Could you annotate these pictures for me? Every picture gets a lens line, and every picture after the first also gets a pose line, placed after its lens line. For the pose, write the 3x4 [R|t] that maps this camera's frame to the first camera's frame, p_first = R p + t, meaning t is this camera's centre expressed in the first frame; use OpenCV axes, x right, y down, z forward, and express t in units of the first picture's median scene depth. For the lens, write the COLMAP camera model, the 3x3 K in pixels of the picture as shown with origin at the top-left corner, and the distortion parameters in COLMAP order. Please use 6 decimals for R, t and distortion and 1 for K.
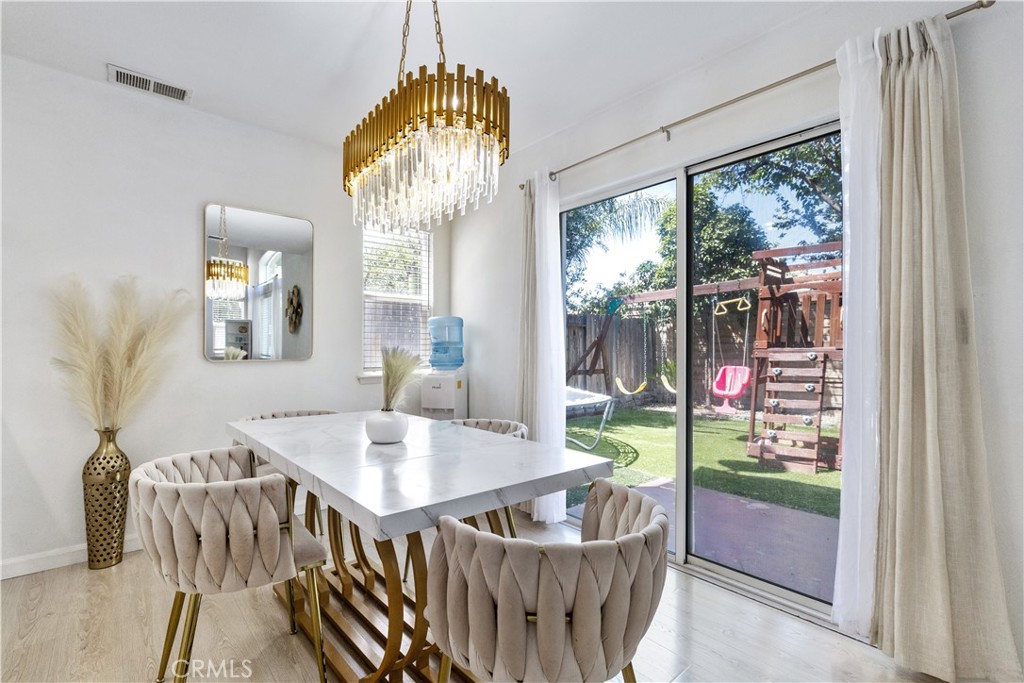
lens RADIAL K [[480.8, 0, 512.0], [0, 480.8, 341.5], [0, 0, 1]] dist [0.000697, 0.000065]
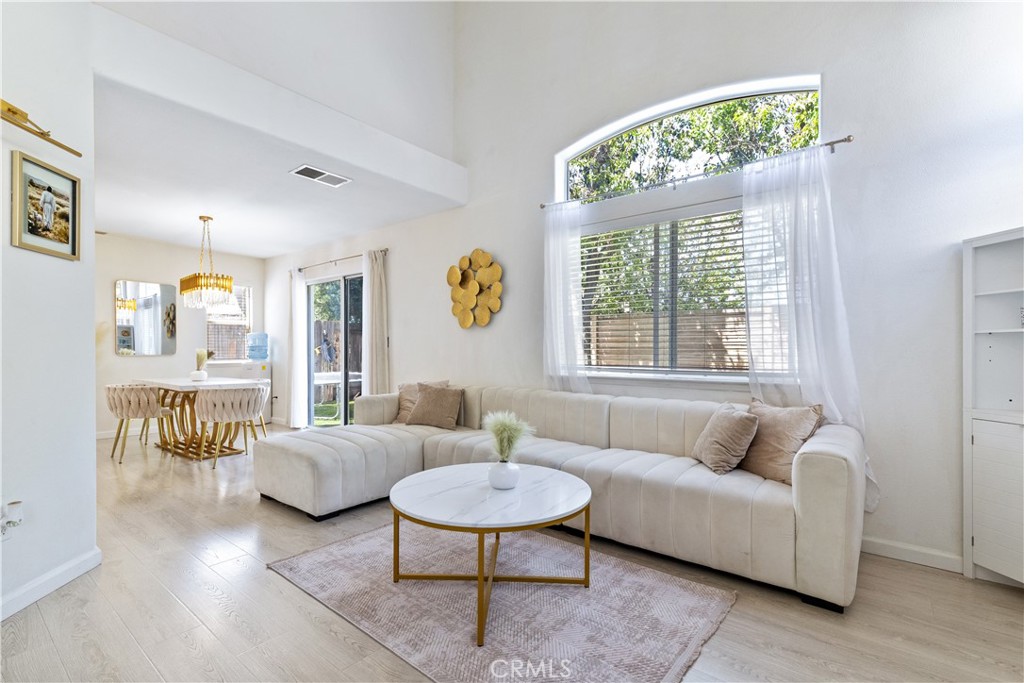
lens RADIAL K [[466.7, 0, 522.8], [0, 466.7, 345.9], [0, 0, 1]] dist [0.001285, -0.000318]
pose [[0.978434, 0.001295, 0.206554, 0.459991], [-0.003112, 0.999959, 0.008470, -0.015578], [-0.206535, -0.008930, 0.978399, -0.926296]]
